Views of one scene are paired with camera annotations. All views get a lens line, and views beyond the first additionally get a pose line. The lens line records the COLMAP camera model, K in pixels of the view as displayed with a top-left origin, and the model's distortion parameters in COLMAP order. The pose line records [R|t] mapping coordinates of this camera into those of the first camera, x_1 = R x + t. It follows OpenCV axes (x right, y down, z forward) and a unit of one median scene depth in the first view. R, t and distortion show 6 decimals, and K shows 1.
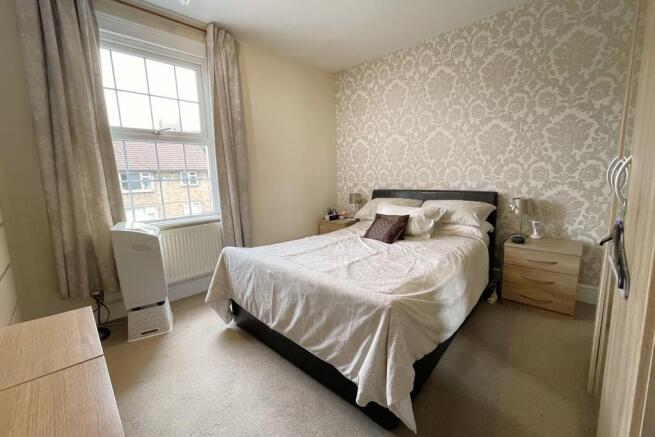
lens RADIAL K [[268.9, 0, 327.5], [0, 268.9, 218.5], [0, 0, 1]] dist [-0.000370, -0.000020]
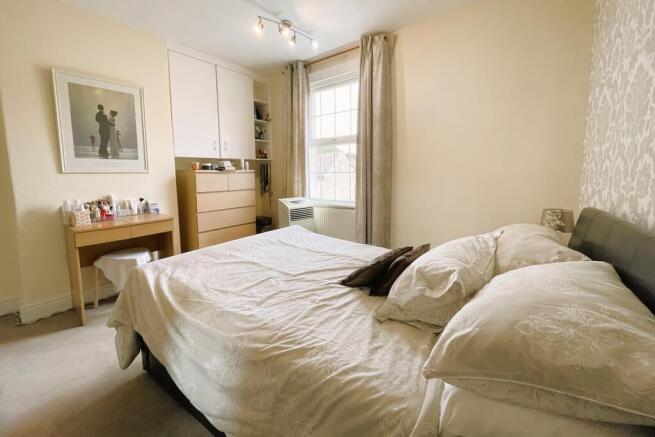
lens RADIAL K [[267.2, 0, 326.0], [0, 267.2, 199.4], [0, 0, 1]] dist [-0.000928, -0.000140]
pose [[0.109675, 0.127258, -0.985787, 0.858286], [-0.148608, 0.982722, 0.110329, -0.169985], [0.982796, 0.134395, 0.126692, 0.904790]]
